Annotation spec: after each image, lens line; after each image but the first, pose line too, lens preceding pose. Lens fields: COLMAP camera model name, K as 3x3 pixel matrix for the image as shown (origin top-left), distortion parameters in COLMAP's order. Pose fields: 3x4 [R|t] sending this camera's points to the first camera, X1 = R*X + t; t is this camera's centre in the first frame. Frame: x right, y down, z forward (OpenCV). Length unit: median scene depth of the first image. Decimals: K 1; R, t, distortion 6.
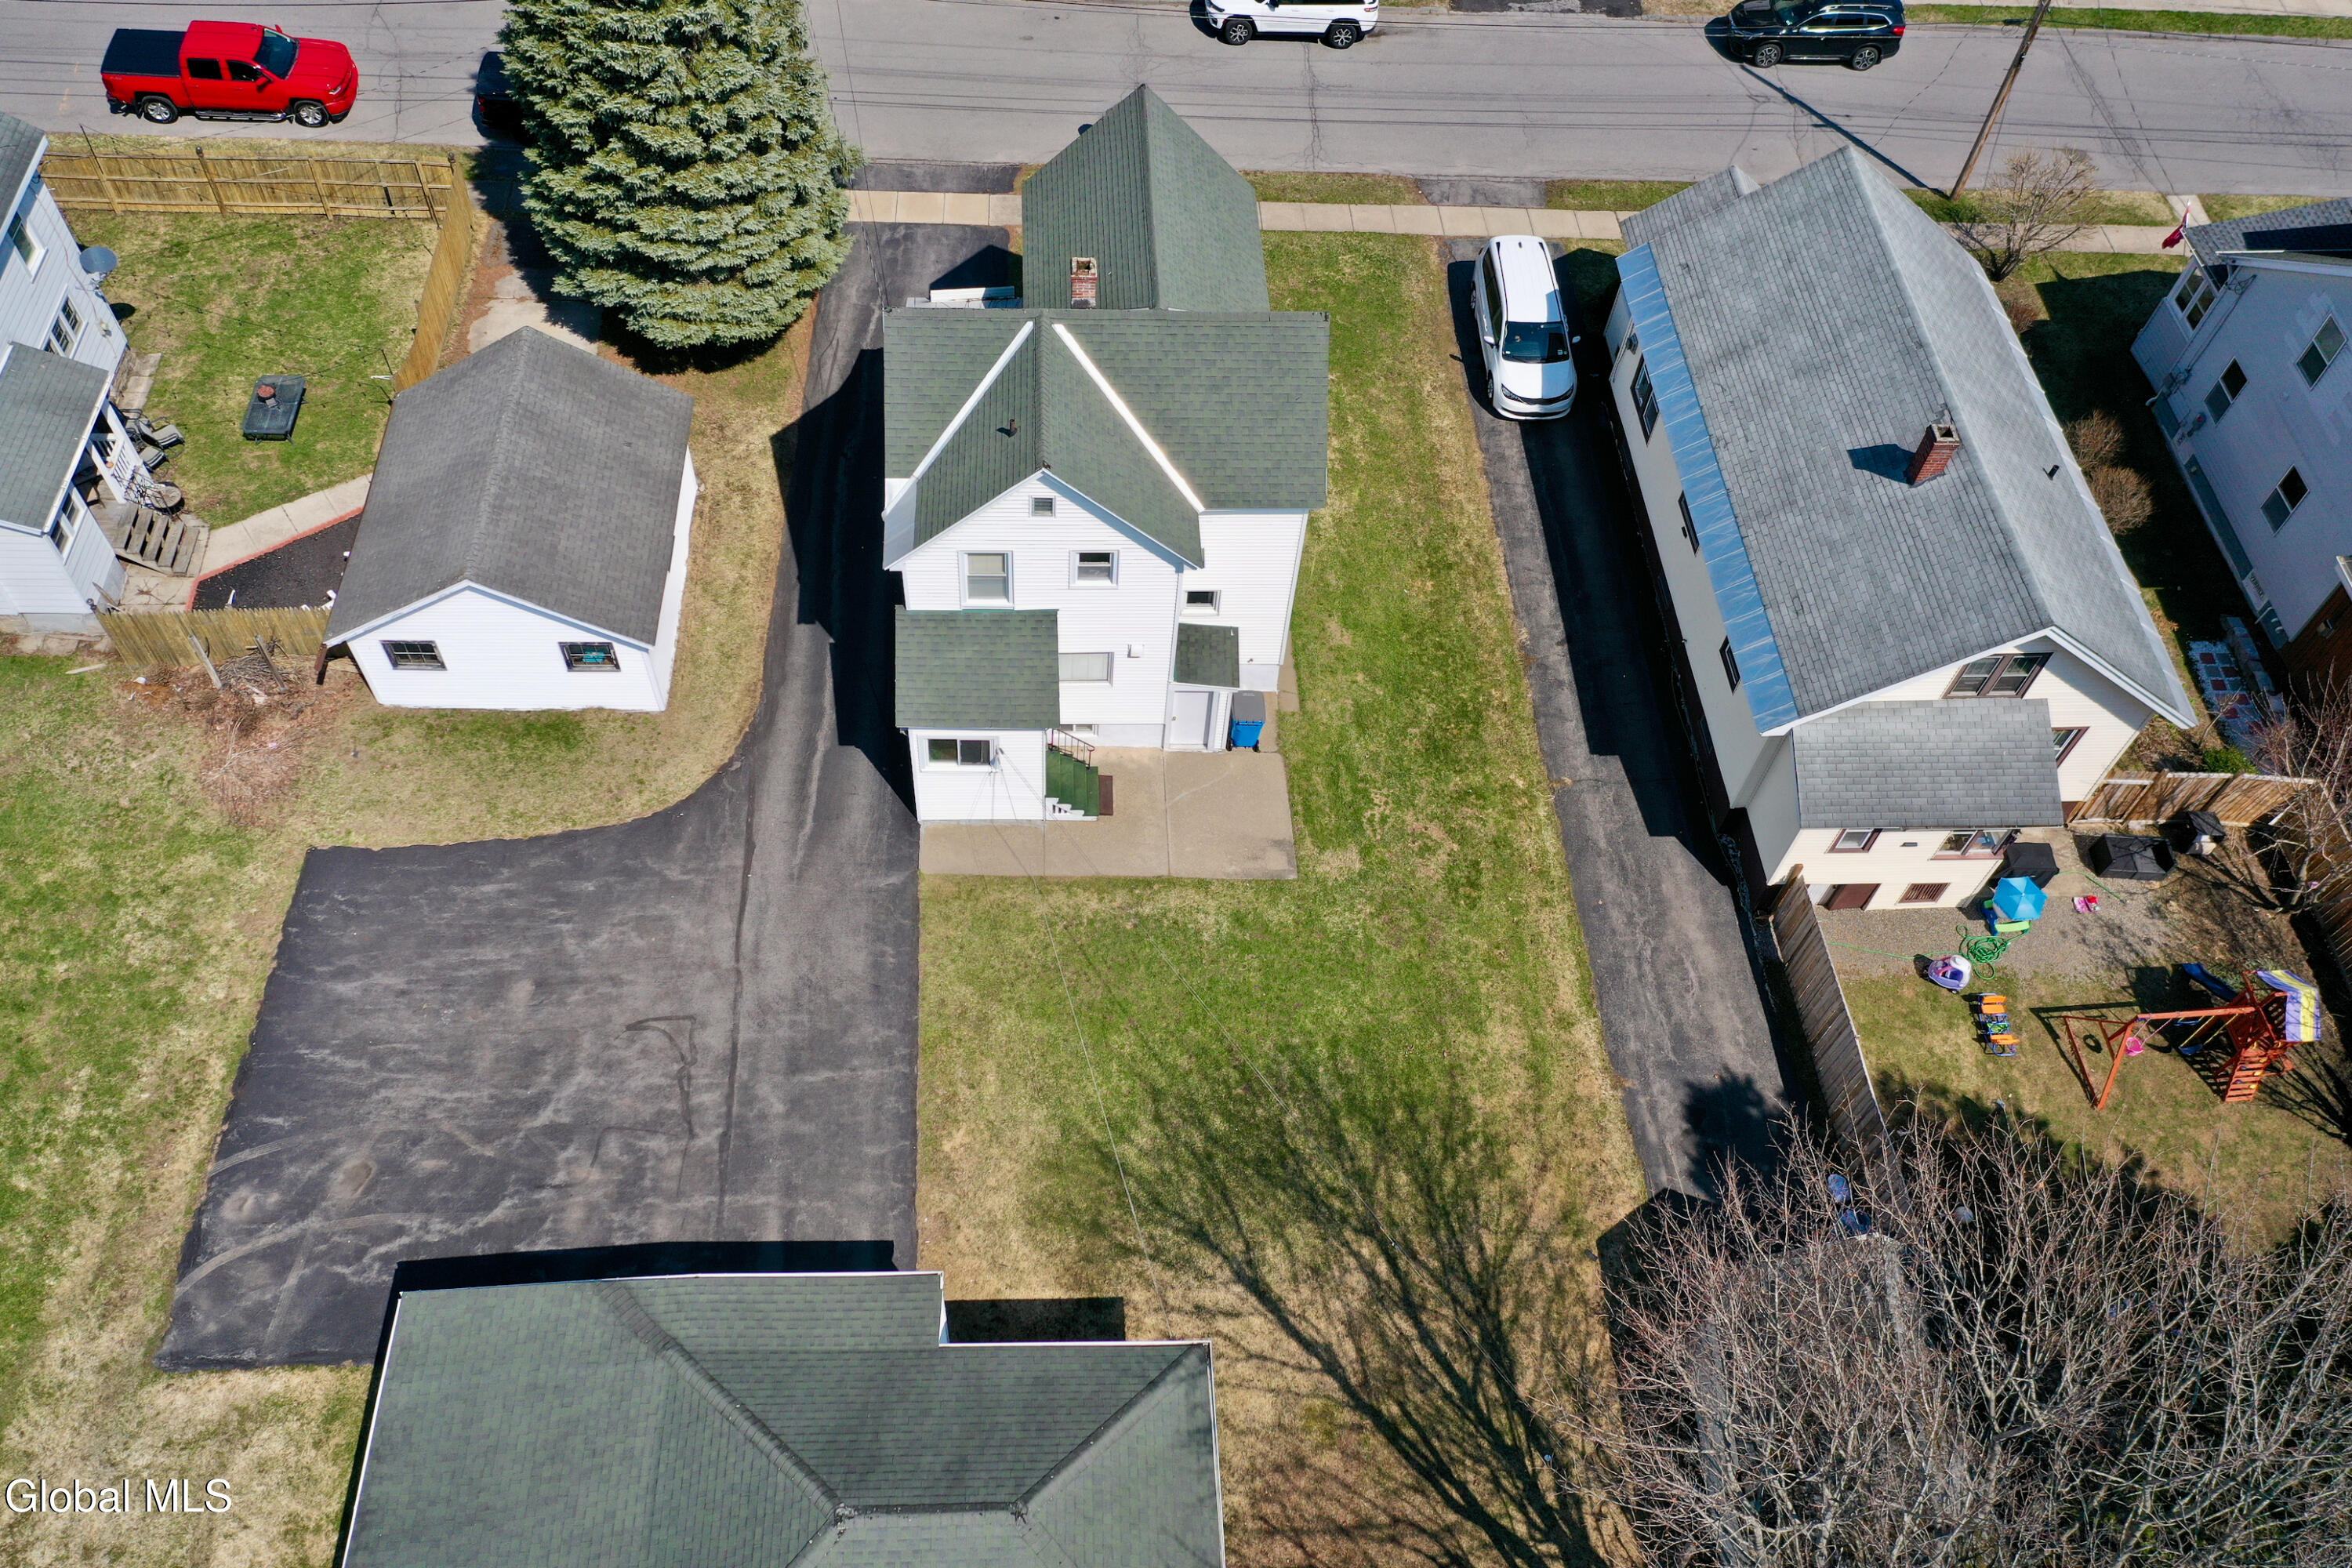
lens RADIAL K [[1866.8, 0, 1171.2], [0, 1866.8, 777.4], [0, 0, 1]] dist [0.010349, 0.002623]
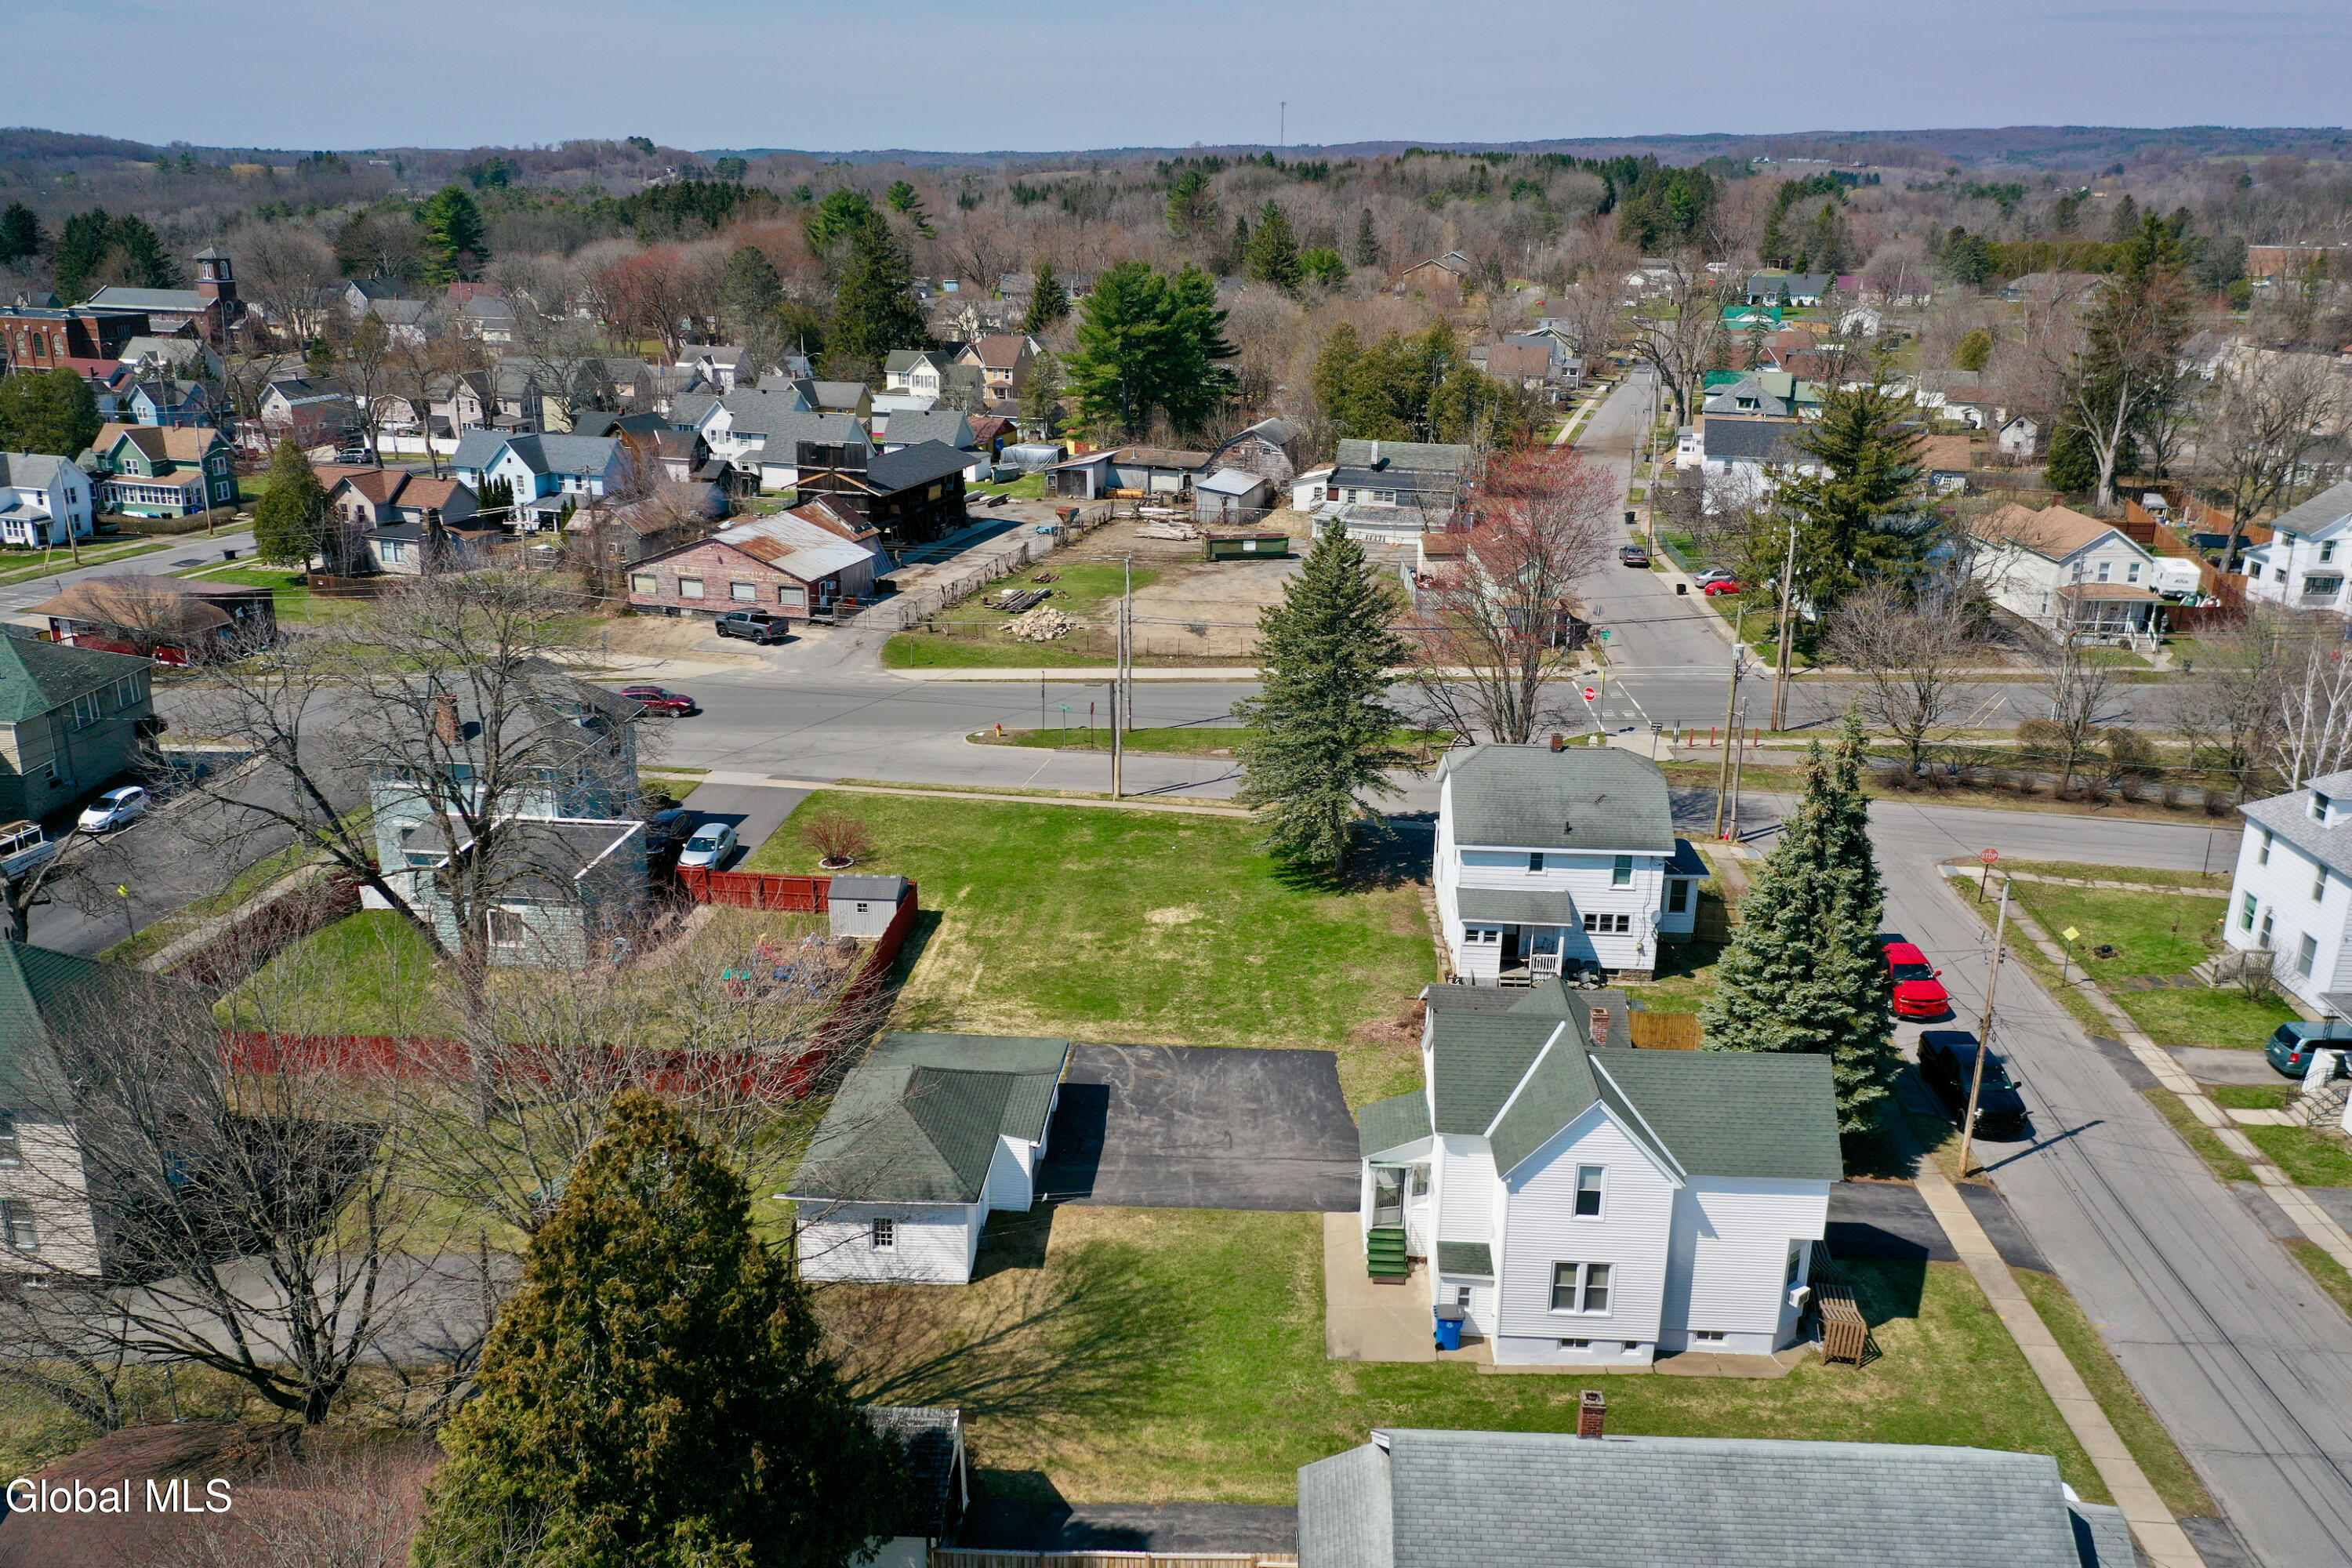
lens RADIAL K [[1866.8, 0, 1171.2], [0, 1866.8, 777.4], [0, 0, 1]] dist [0.010349, 0.002623]
pose [[-0.100850, 0.246862, -0.963789, 1.330969], [-0.823121, 0.523435, 0.220201, -0.389456], [0.558840, 0.815522, 0.150409, 0.364479]]
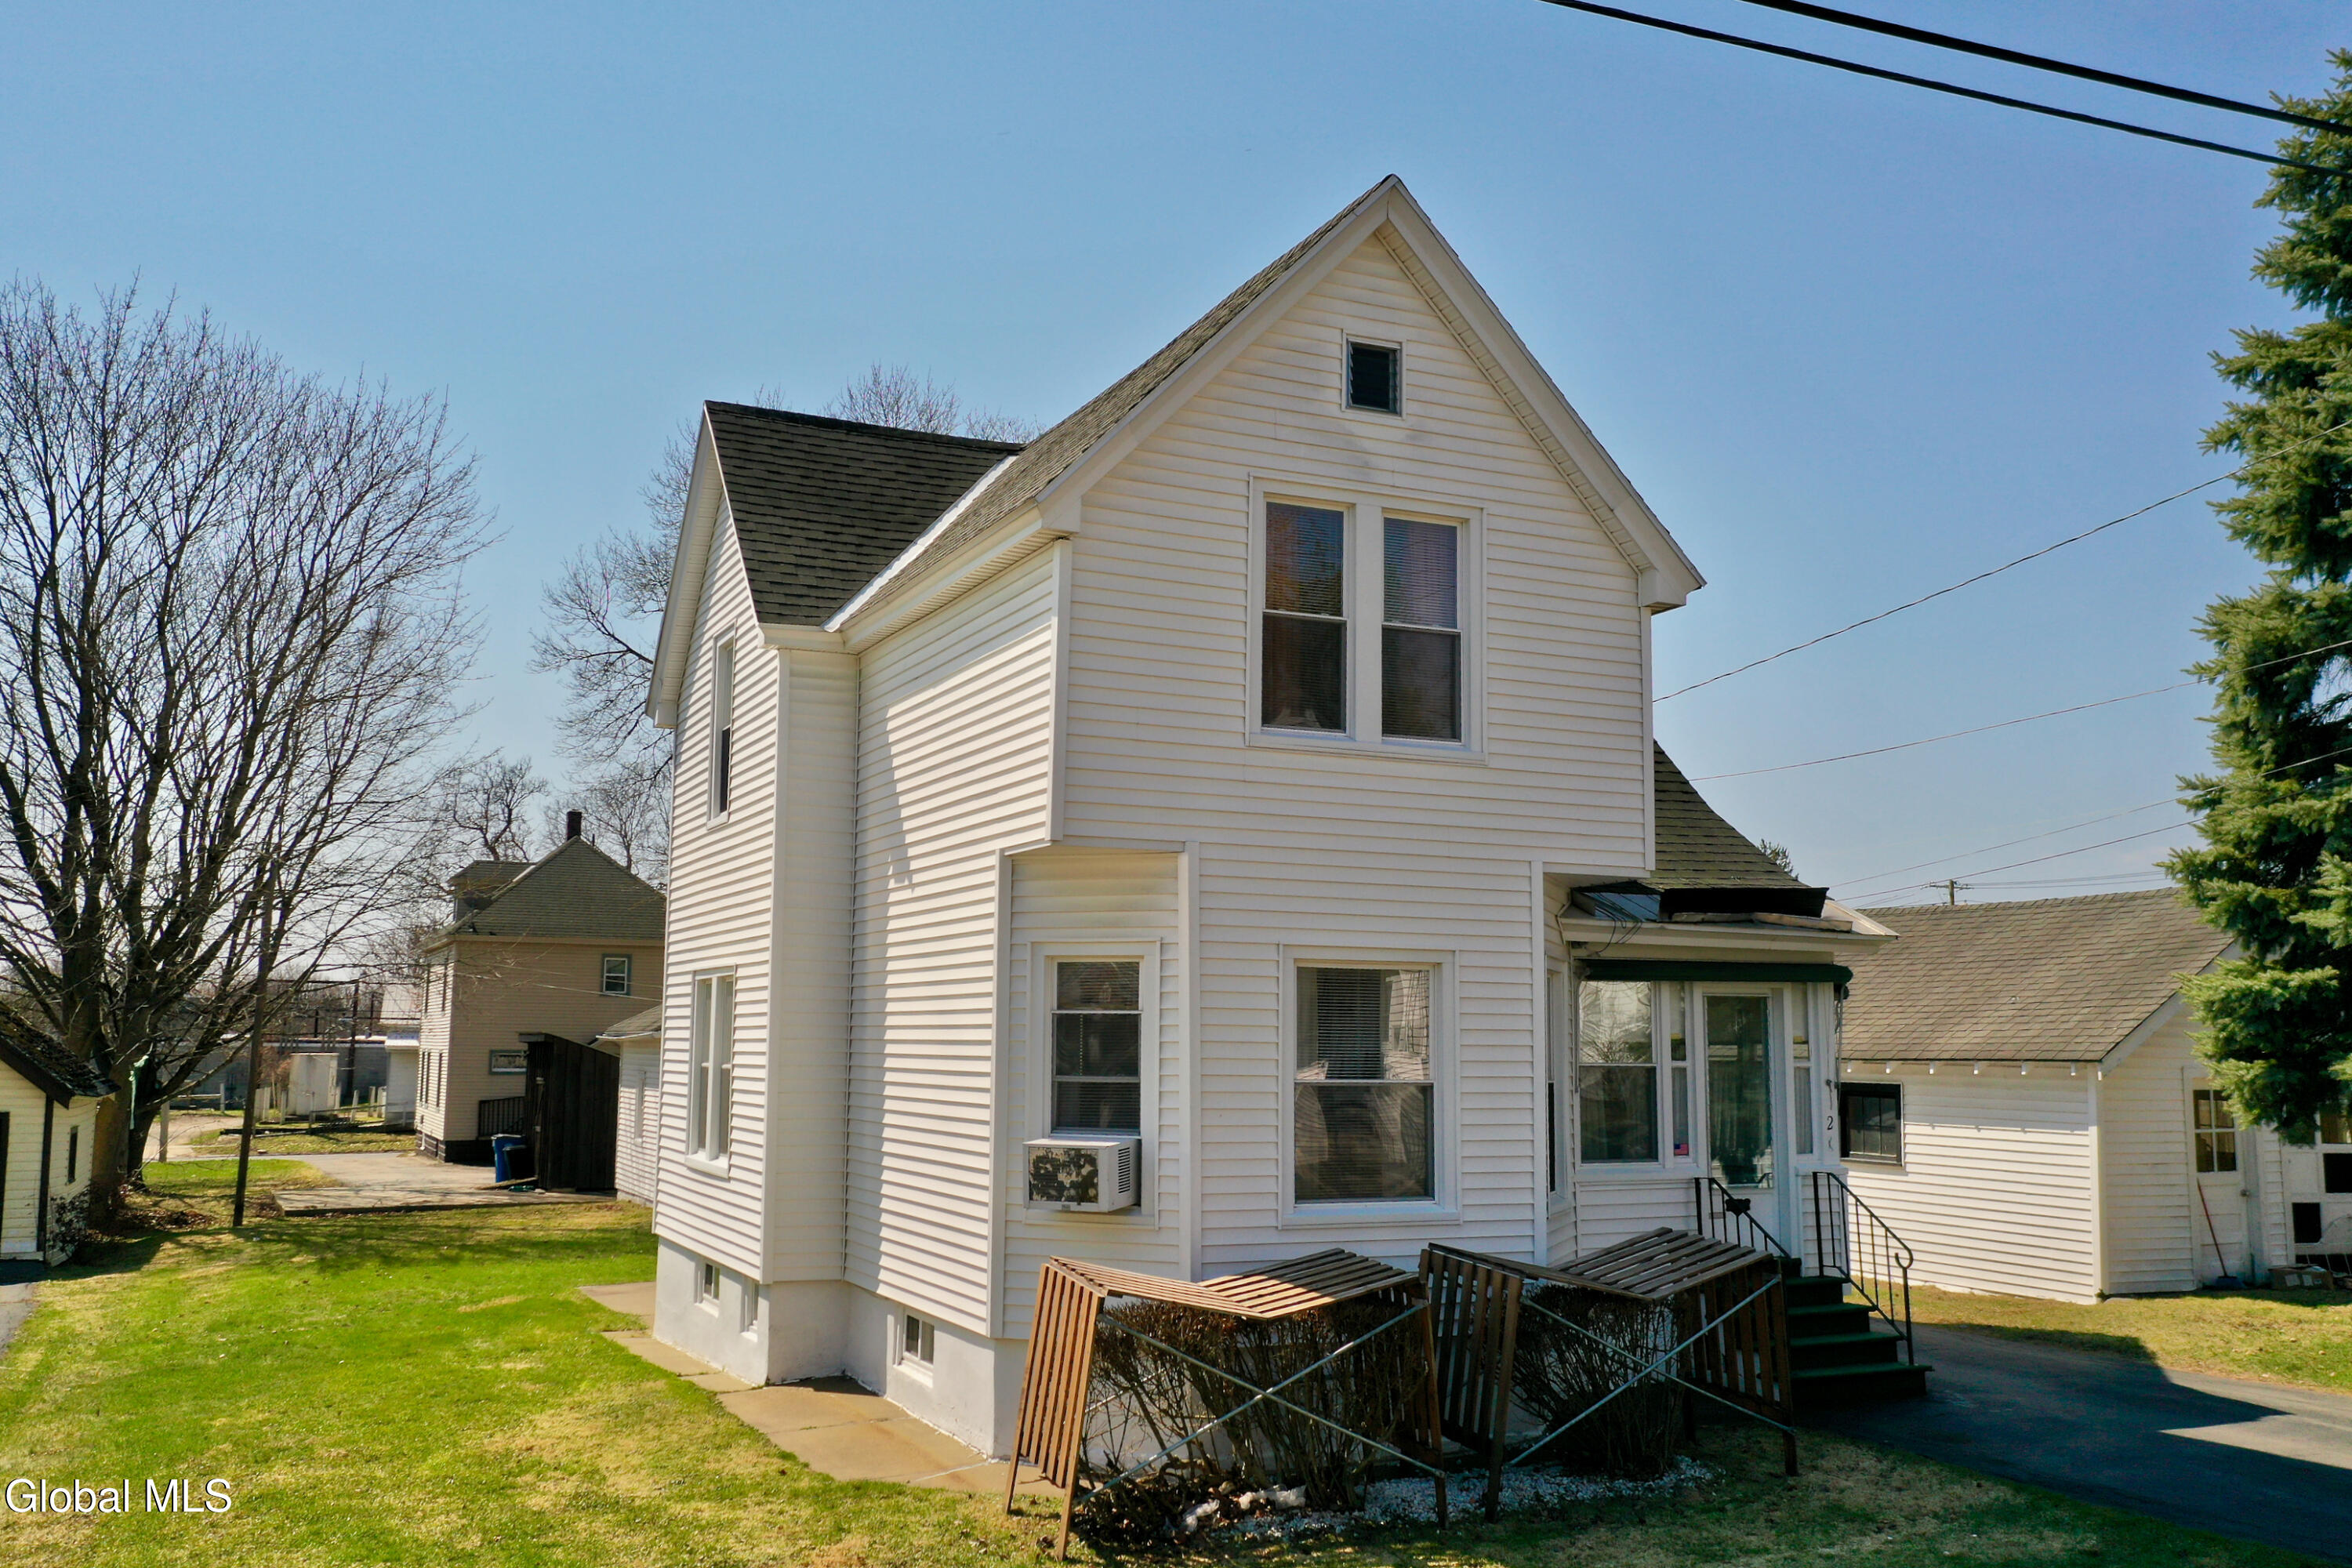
lens RADIAL K [[2030.1, 0, 1168.9], [0, 2030.1, 775.4], [0, 0, 1]] dist [0.007873, 0.004269]
pose [[-0.928966, -0.113450, -0.352351, 0.136876], [-0.333950, 0.667487, 0.665536, -0.534018], [0.159684, 0.735928, -0.657959, 1.329354]]
